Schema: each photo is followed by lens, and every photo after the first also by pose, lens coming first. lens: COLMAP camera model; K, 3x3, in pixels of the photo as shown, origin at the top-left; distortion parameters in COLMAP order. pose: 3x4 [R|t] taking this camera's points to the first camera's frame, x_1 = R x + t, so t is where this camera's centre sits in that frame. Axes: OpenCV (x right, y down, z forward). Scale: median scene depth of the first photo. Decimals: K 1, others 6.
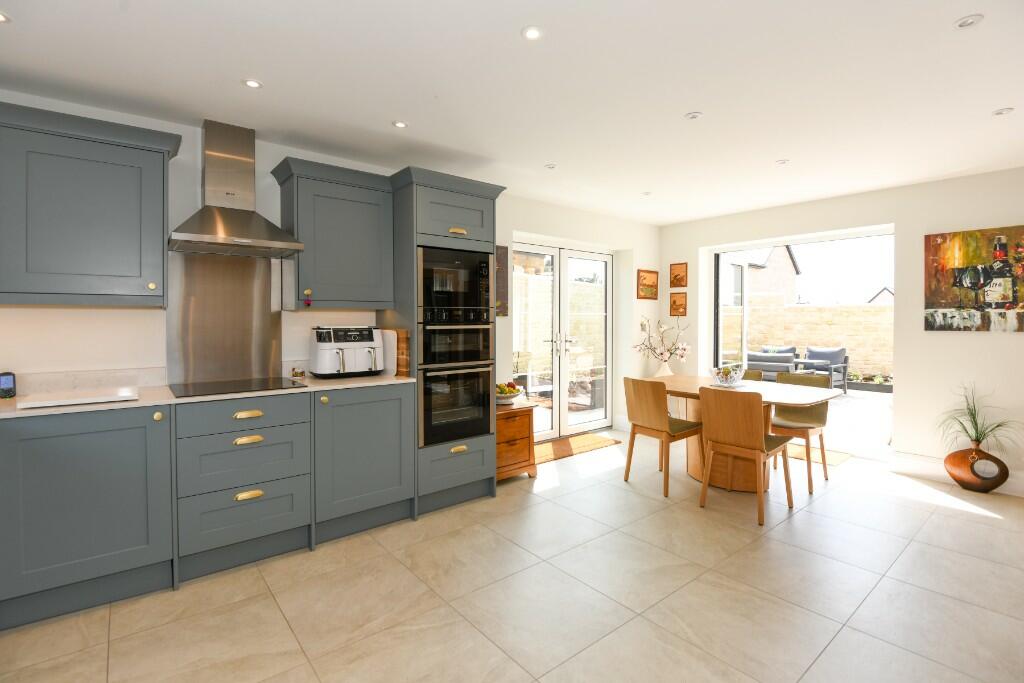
lens RADIAL K [[462.5, 0, 515.9], [0, 462.5, 336.6], [0, 0, 1]] dist [-0.015221, -0.005868]
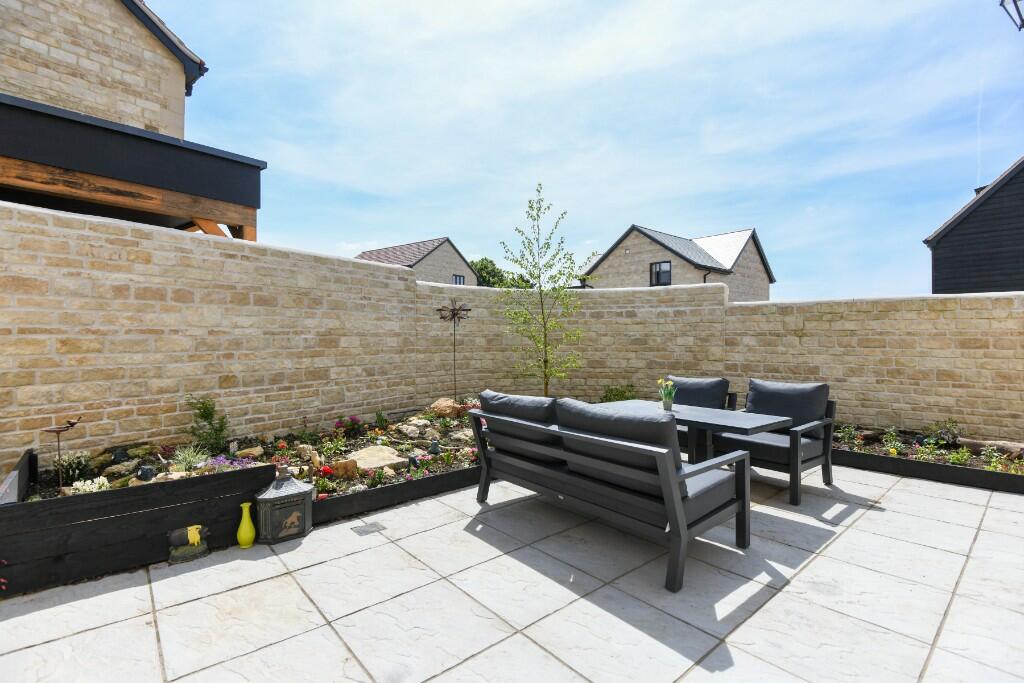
lens RADIAL K [[462.5, 0, 512.1], [0, 462.5, 356.5], [0, 0, 1]] dist [-0.015221, -0.005868]
pose [[0.999734, -0.004336, 0.022662, 0.860906], [0.004289, 0.999989, 0.002103, -0.008686], [-0.022671, -0.002005, 0.999741, 1.201595]]
